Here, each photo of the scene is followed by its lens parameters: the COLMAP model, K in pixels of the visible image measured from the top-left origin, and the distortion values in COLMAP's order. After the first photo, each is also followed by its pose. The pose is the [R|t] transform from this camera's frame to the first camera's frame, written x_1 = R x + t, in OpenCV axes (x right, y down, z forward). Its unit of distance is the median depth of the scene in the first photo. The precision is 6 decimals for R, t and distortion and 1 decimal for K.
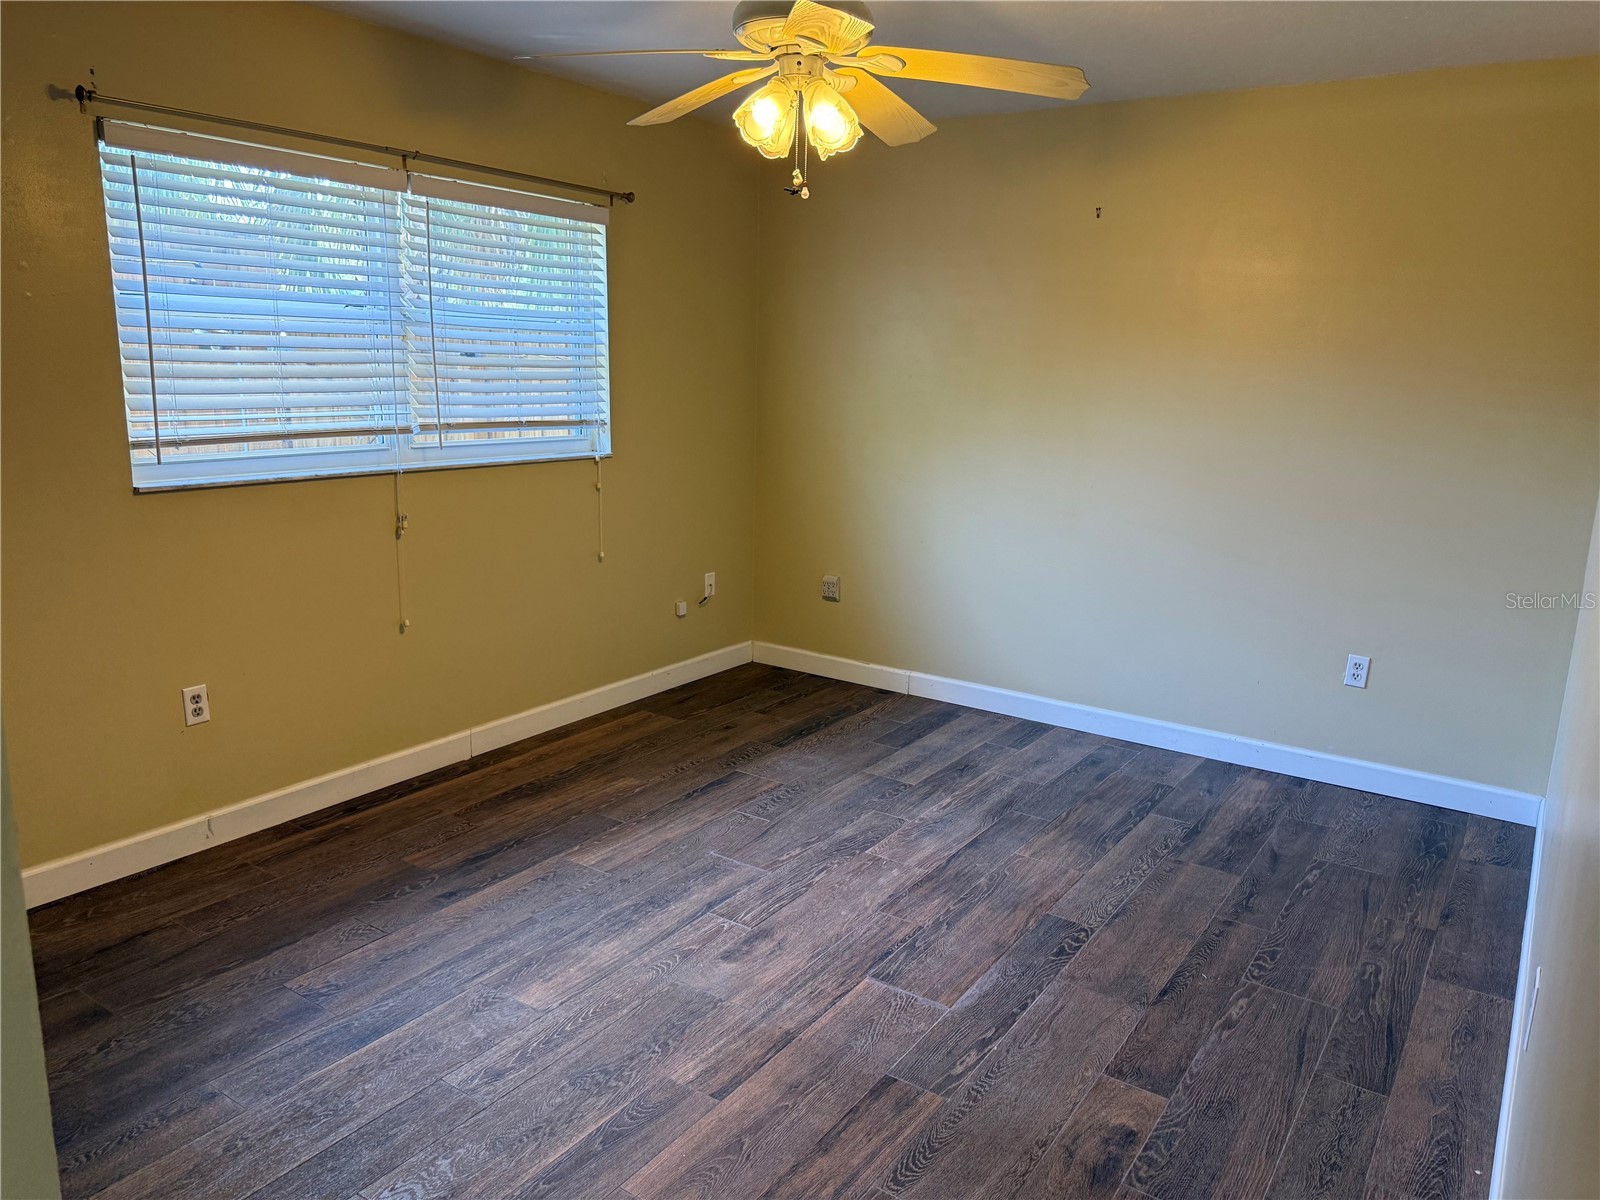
lens RADIAL K [[1125.2, 0, 800.0], [0, 1125.2, 600.0], [0, 0, 1]] dist [0.023089, -0.005927]
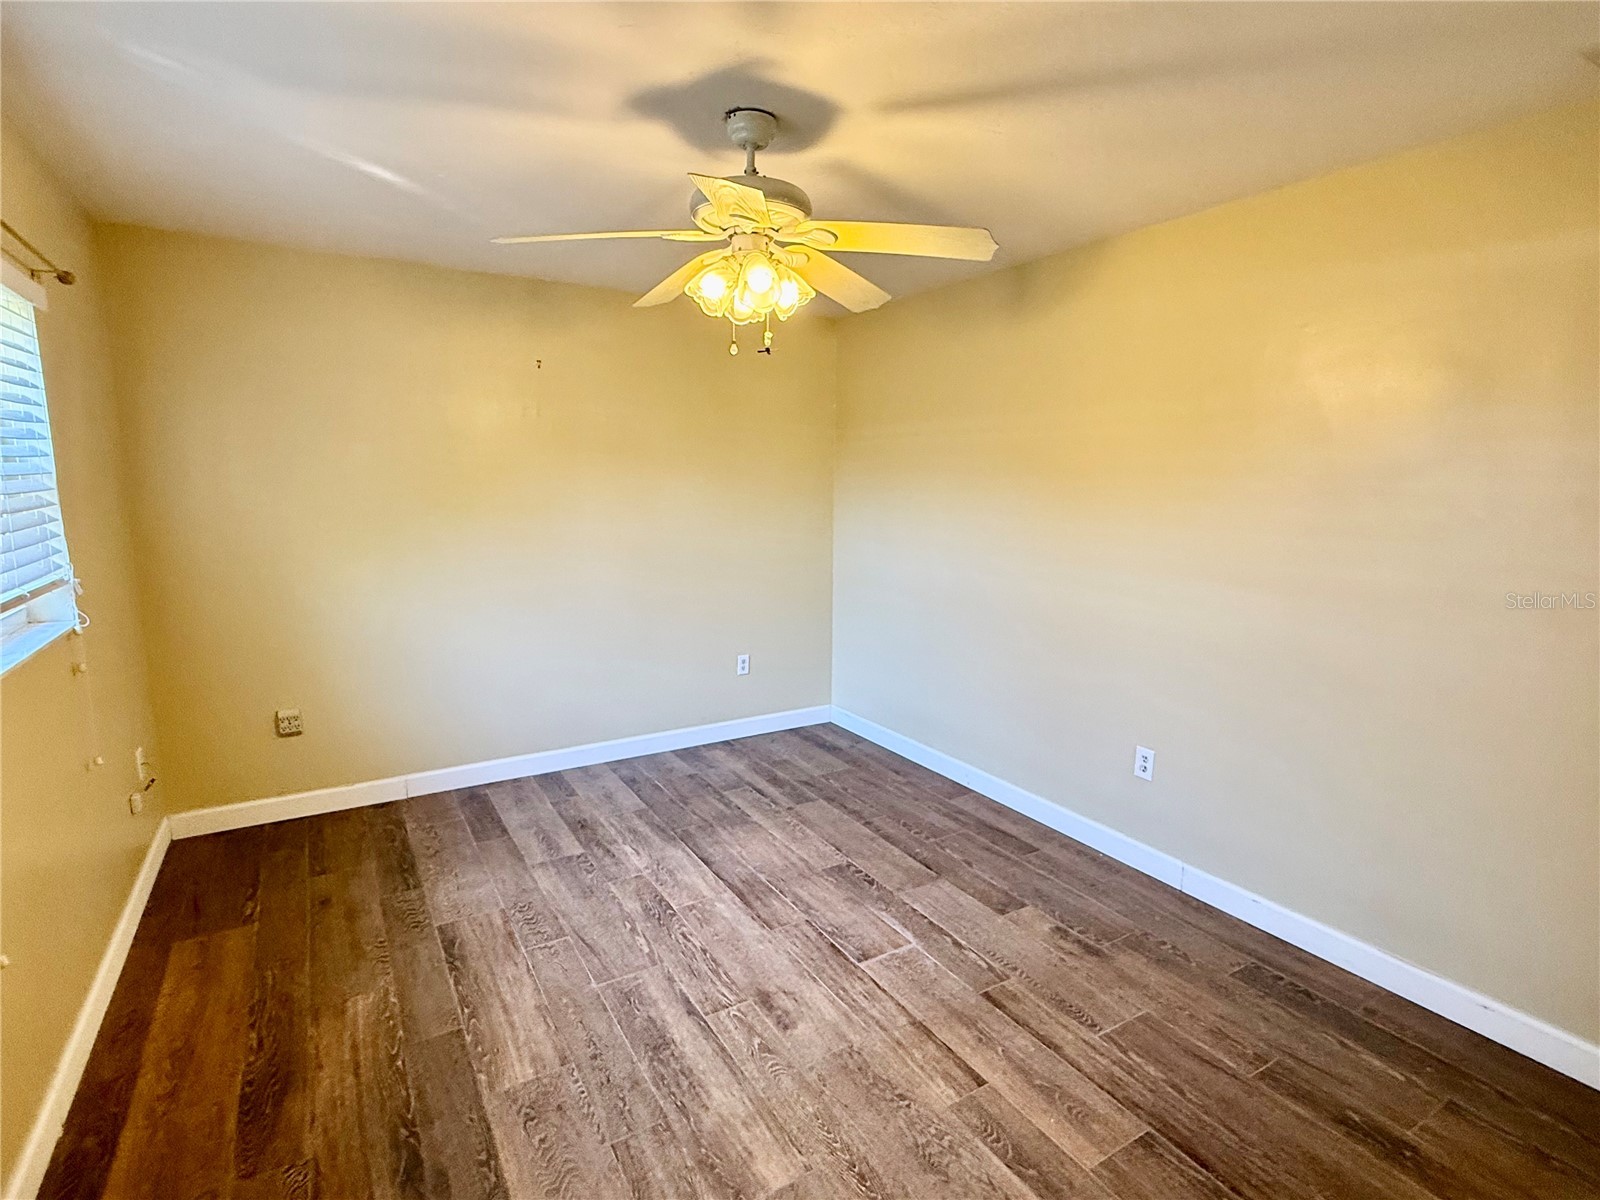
lens RADIAL K [[808.3, 0, 800.0], [0, 808.3, 600.0], [0, 0, 1]] dist [0.000486, -0.002183]
pose [[0.414434, -0.166955, 0.894634, -0.536856], [0.194001, 0.976641, 0.092389, -0.128812], [-0.889161, 0.135271, 0.437143, 0.437386]]
